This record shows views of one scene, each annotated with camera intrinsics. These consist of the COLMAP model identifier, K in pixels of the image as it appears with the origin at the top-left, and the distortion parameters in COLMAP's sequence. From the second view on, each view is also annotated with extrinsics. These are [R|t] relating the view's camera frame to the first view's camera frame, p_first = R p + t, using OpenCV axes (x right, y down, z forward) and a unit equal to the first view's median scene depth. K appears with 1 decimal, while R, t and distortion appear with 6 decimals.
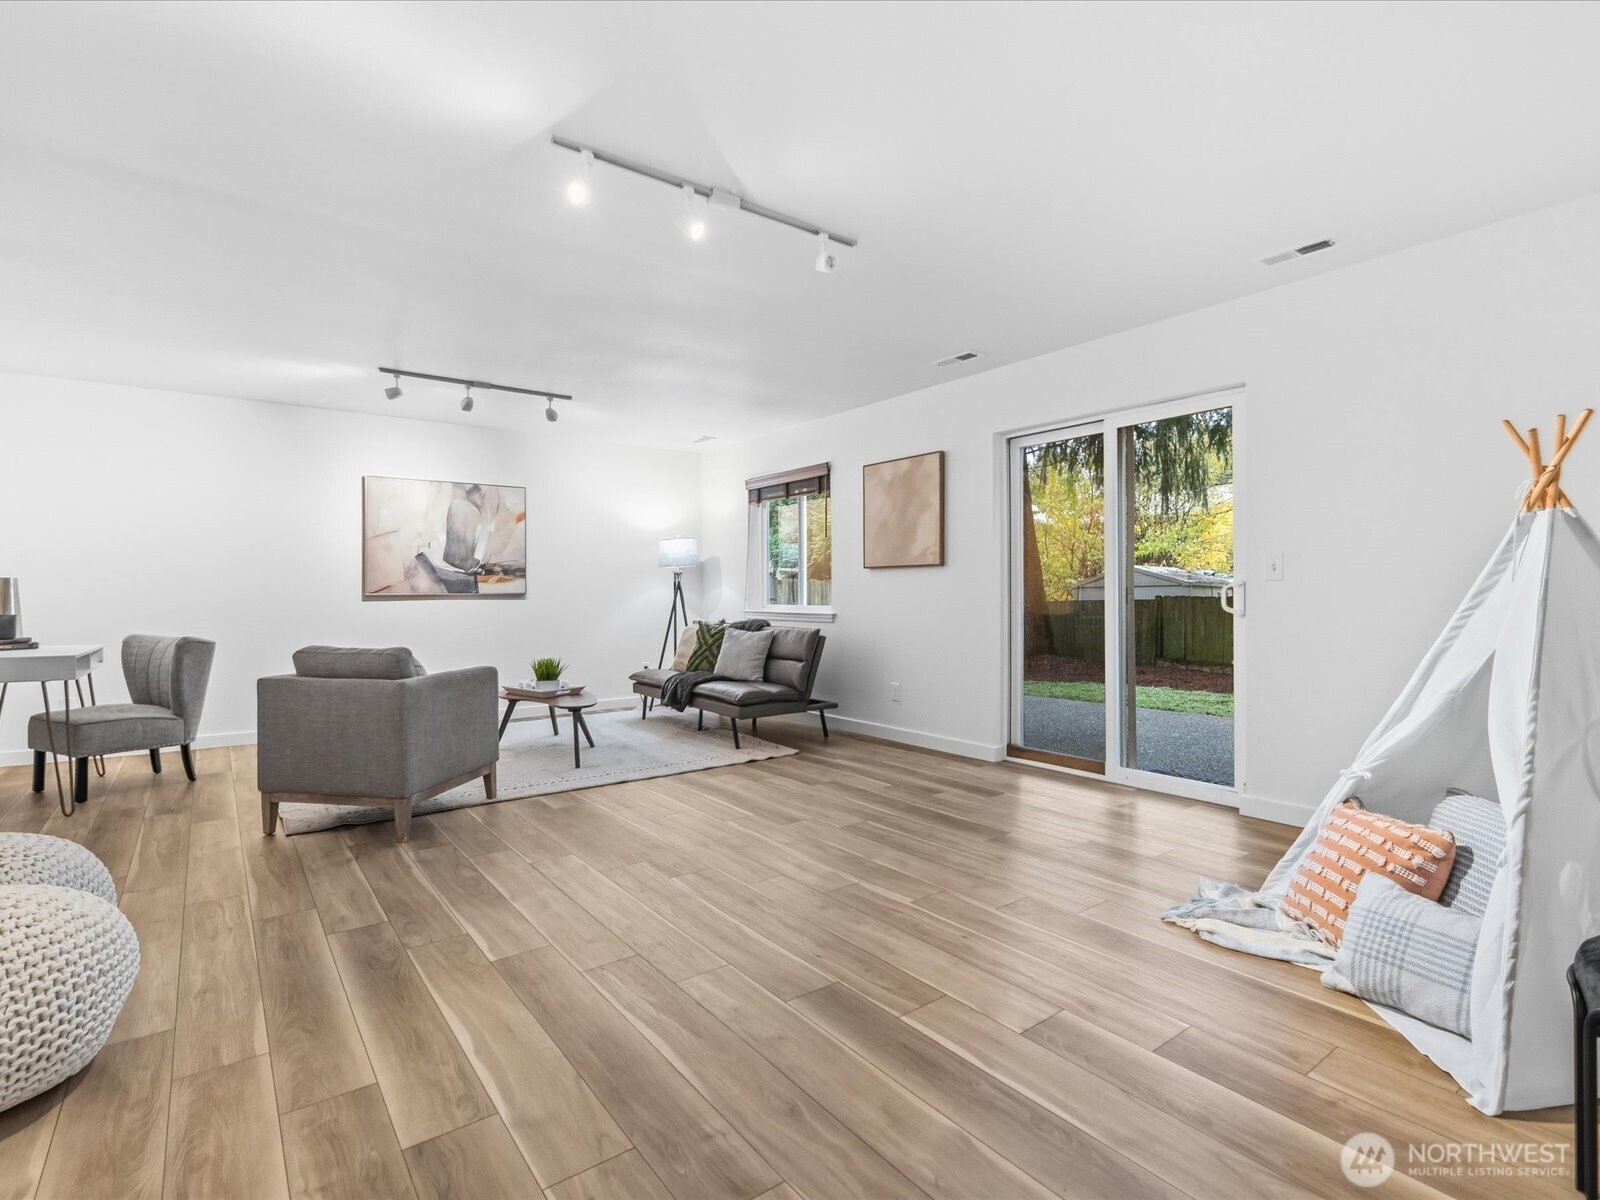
lens RADIAL K [[785.4, 0, 795.8], [0, 785.4, 605.0], [0, 0, 1]] dist [0.001122, 0.000195]
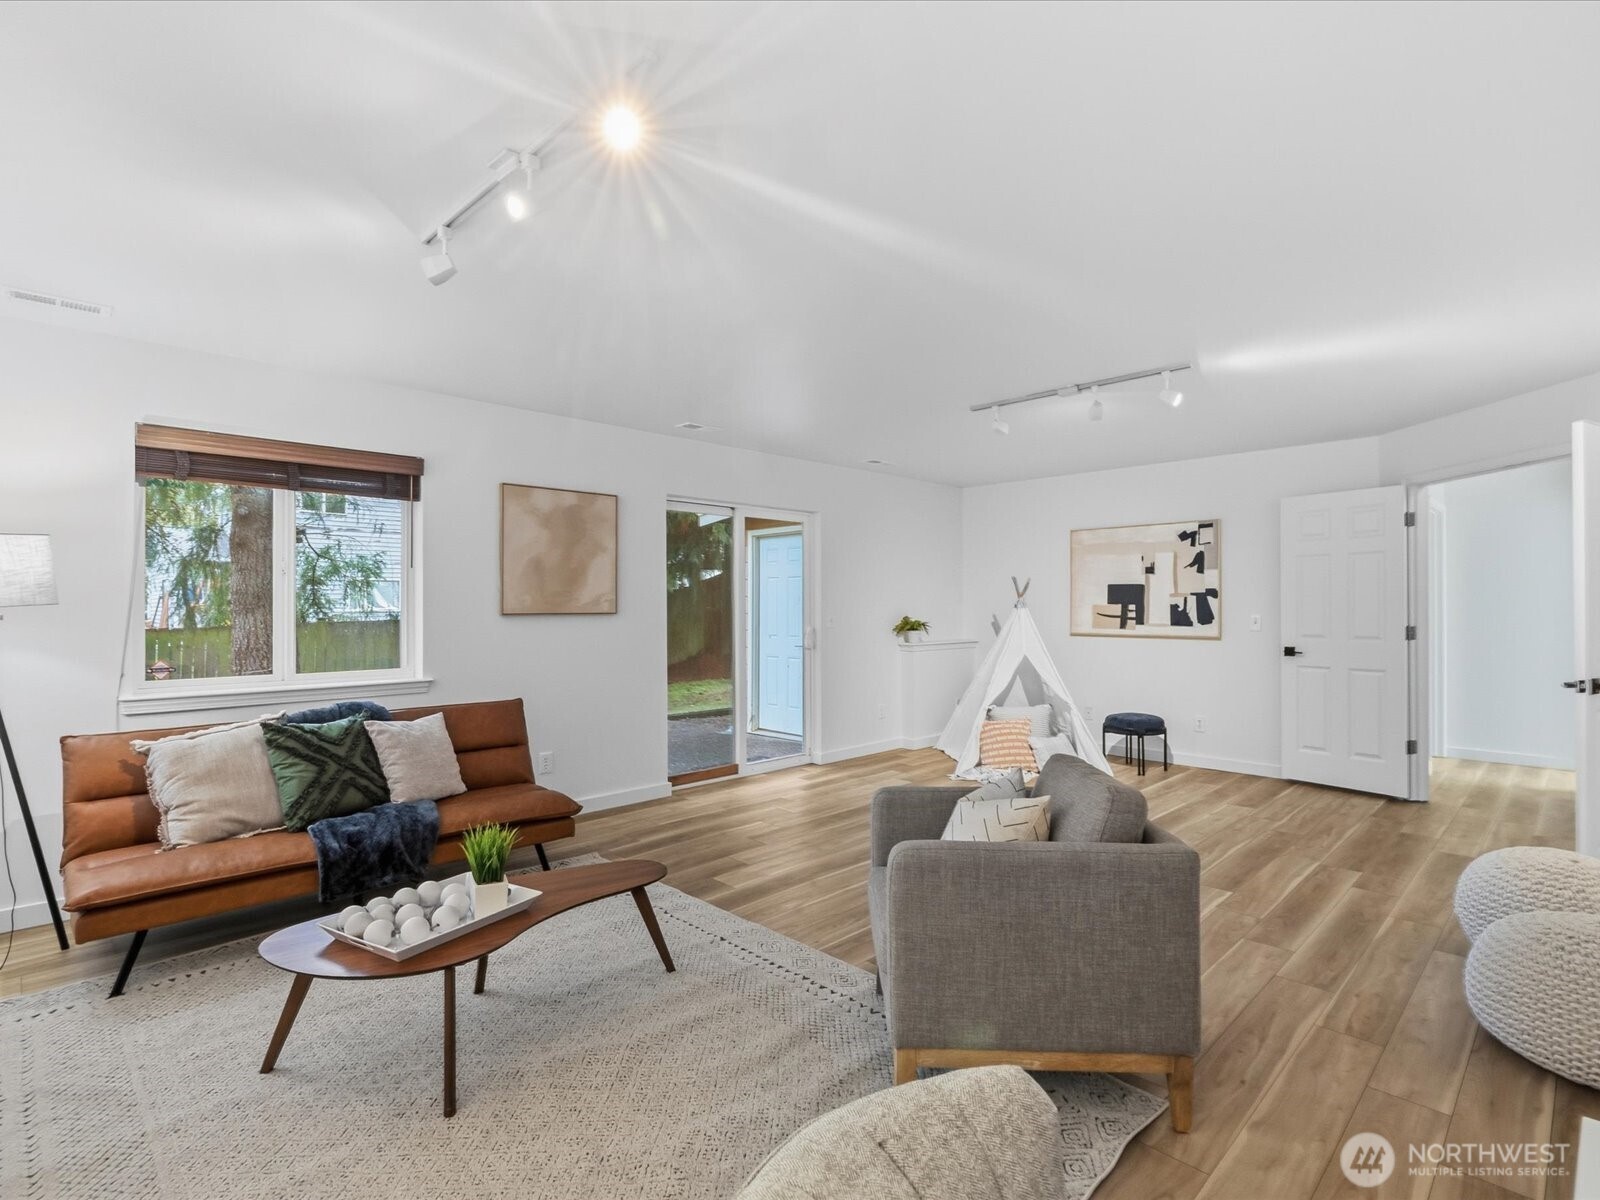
lens RADIAL K [[785.4, 0, 795.8], [0, 785.4, 605.0], [0, 0, 1]] dist [0.001122, 0.000195]
pose [[-0.129897, 0.001460, 0.991526, -1.094078], [0.014957, 0.999888, 0.000487, -0.079794], [-0.991415, 0.014894, -0.129904, 1.231312]]
